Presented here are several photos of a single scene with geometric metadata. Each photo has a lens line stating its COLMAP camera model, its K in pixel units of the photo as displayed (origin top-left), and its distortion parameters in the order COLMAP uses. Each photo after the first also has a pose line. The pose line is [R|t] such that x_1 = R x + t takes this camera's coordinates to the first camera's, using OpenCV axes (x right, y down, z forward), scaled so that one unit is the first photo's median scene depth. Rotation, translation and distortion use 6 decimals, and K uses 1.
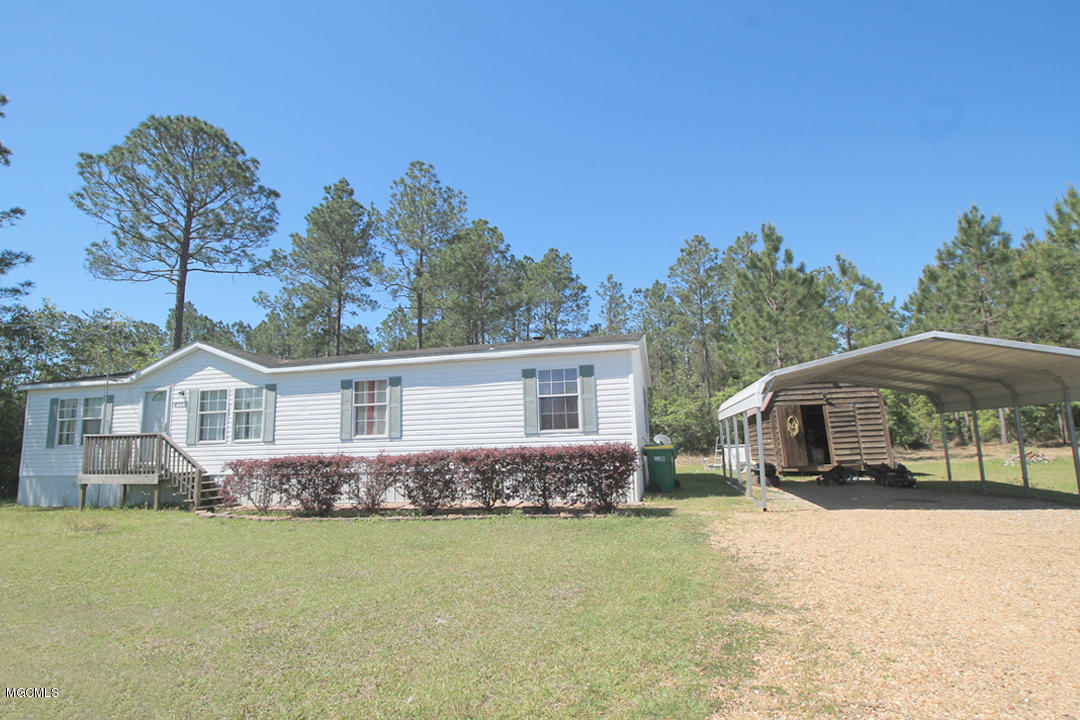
lens RADIAL K [[536.5, 0, 515.7], [0, 536.5, 363.3], [0, 0, 1]] dist [-0.001378, -0.013009]
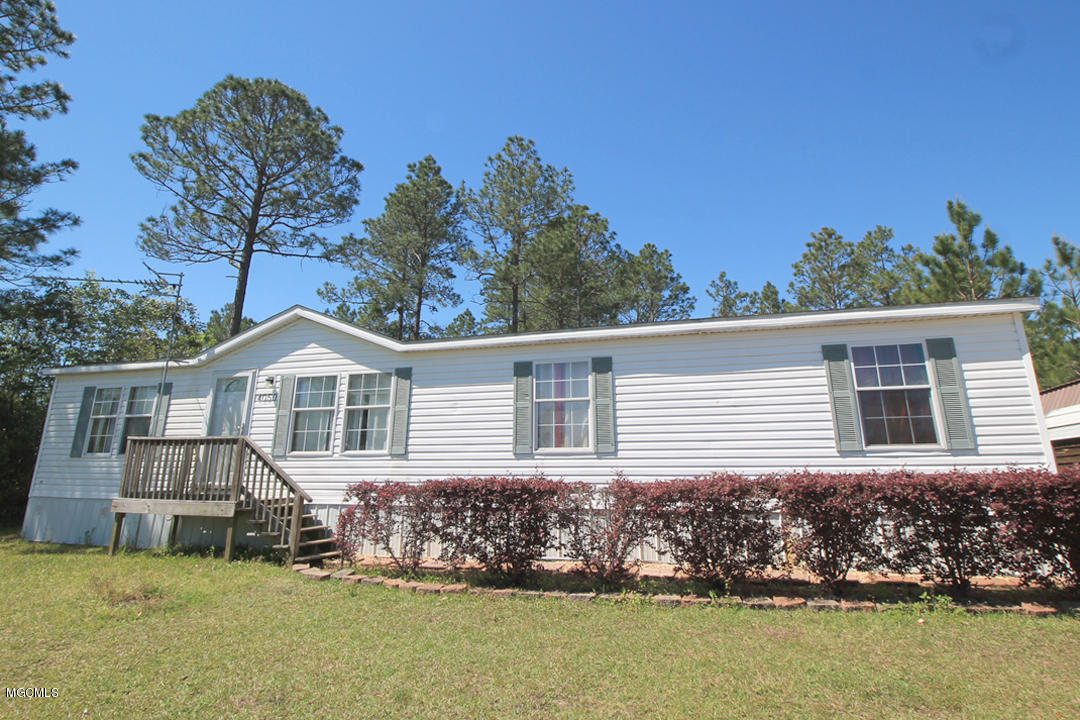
lens RADIAL K [[554.0, 0, 512.6], [0, 554.0, 311.3], [0, 0, 1]] dist [0.002399, -0.012887]
pose [[0.998376, 0.013136, -0.055438, -0.256665], [-0.020557, 0.990565, -0.135492, 0.054673], [0.053135, 0.136412, 0.989226, 0.277434]]
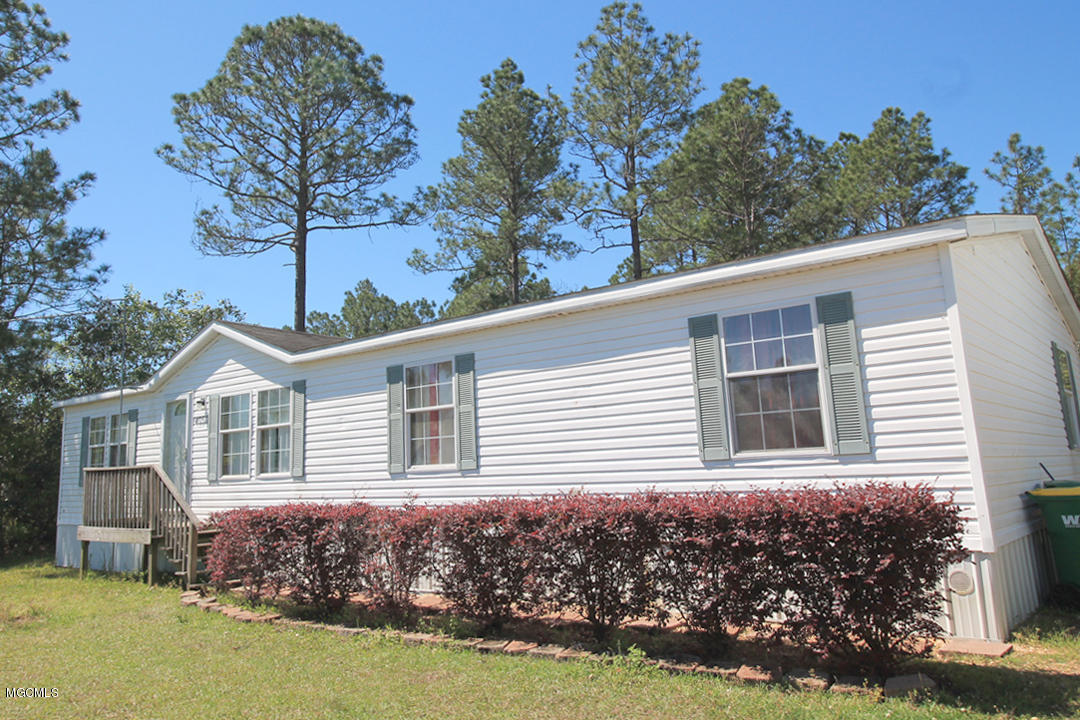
lens RADIAL K [[794.6, 0, 518.0], [0, 794.6, 327.9], [0, 0, 1]] dist [0.008904, 0.004450]
pose [[0.901824, -0.081205, -0.424404, 0.137320], [0.072018, 0.996692, -0.037673, 0.028125], [0.426059, 0.003410, 0.904689, 0.269204]]
